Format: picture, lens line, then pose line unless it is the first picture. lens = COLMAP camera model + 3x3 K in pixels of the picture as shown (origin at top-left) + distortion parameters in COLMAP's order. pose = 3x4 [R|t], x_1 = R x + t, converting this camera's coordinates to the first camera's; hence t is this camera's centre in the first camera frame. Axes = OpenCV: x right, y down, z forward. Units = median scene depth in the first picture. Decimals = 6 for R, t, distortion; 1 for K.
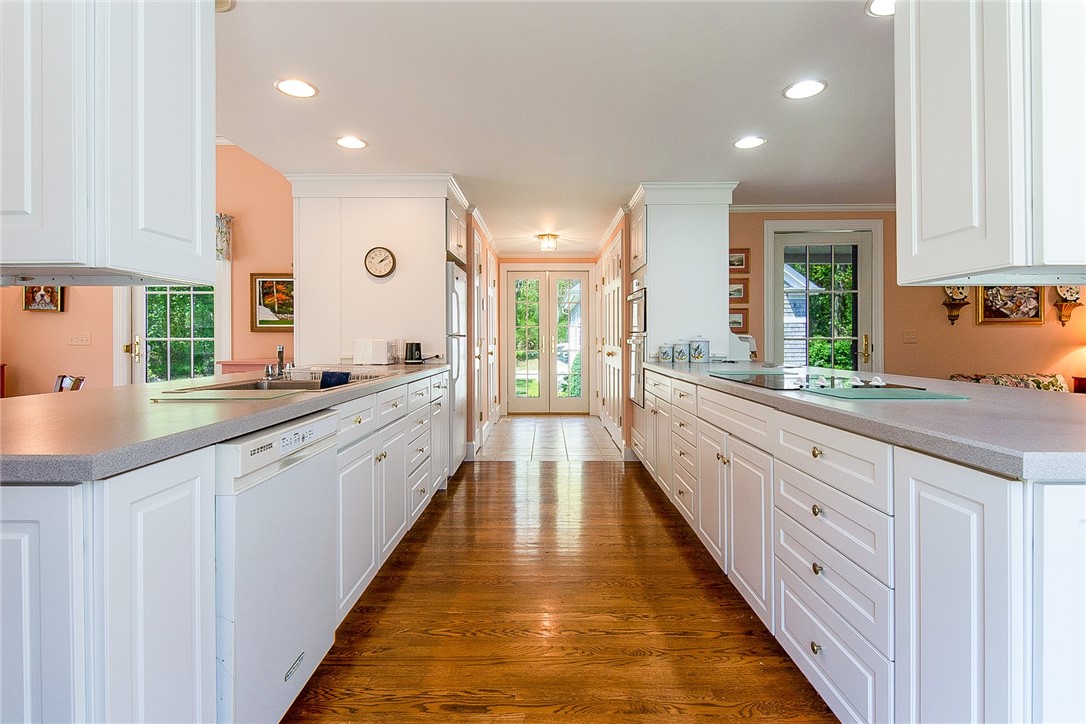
lens RADIAL K [[536.1, 0, 544.8], [0, 536.1, 344.4], [0, 0, 1]] dist [0.002226, 0.000071]
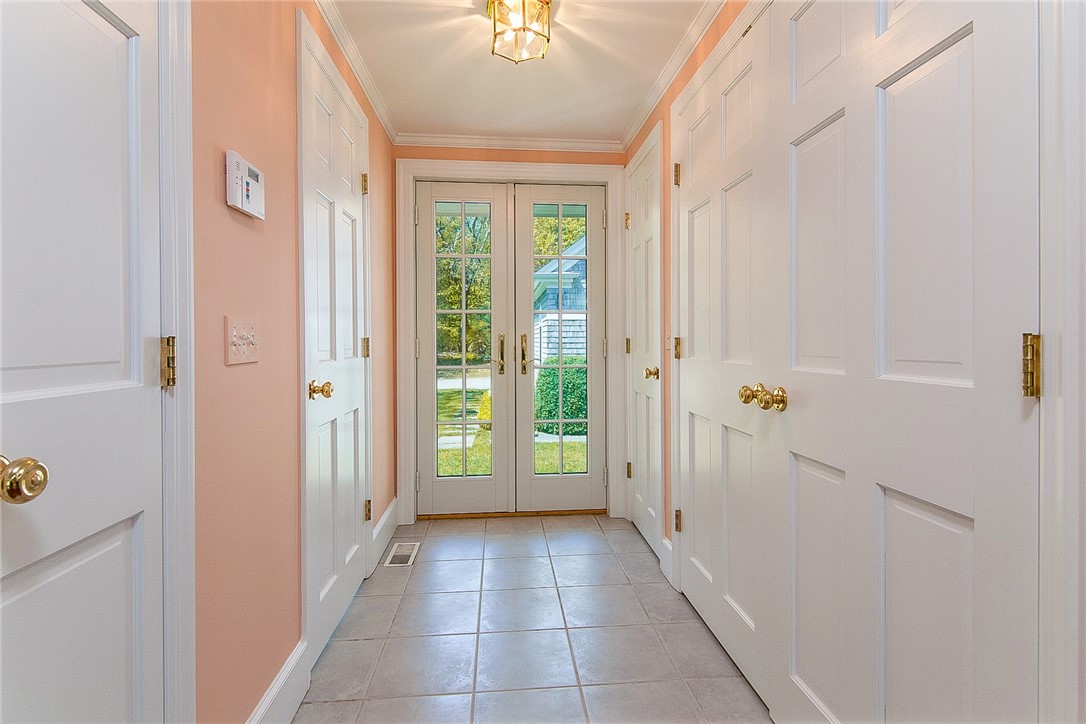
lens RADIAL K [[536.1, 0, 544.8], [0, 536.1, 344.4], [0, 0, 1]] dist [0.002226, 0.000071]
pose [[0.996117, -0.002130, 0.088014, -0.006078], [0.002484, 0.999989, -0.003914, -0.005205], [-0.088005, 0.004117, 0.996112, 0.571050]]
